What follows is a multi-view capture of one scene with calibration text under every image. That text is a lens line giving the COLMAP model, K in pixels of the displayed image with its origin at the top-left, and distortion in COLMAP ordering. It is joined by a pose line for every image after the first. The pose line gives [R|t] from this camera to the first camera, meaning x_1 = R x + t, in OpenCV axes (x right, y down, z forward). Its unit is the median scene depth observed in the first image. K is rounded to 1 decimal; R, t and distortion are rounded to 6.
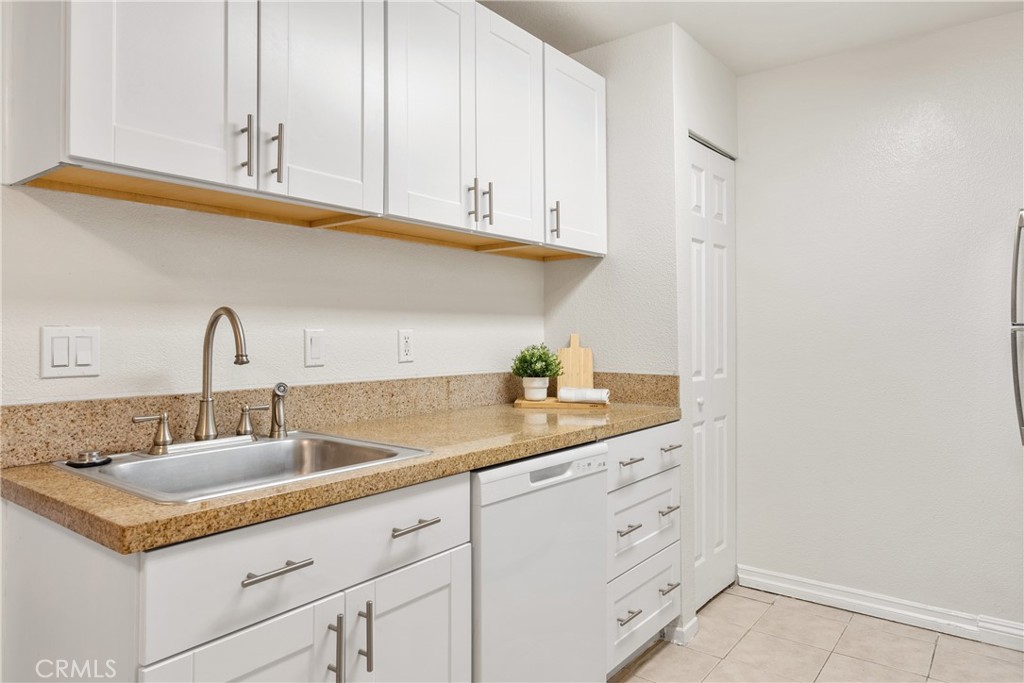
lens RADIAL K [[664.9, 0, 515.8], [0, 664.9, 325.6], [0, 0, 1]] dist [0.003977, 0.000663]
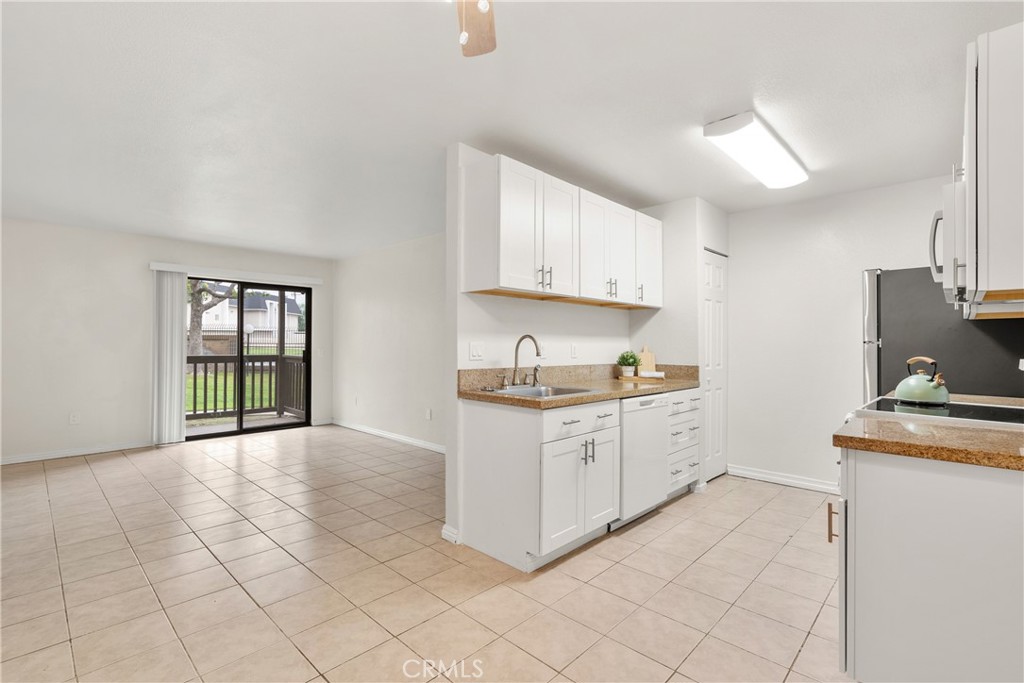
lens RADIAL K [[476.2, 0, 512.0], [0, 476.2, 341.5], [0, 0, 1]] dist [-0.001006, -0.001103]
pose [[0.994227, 0.007094, -0.107064, -0.185123], [-0.006409, 0.999957, 0.006740, -0.008781], [0.107107, -0.006015, 0.994229, -0.570402]]
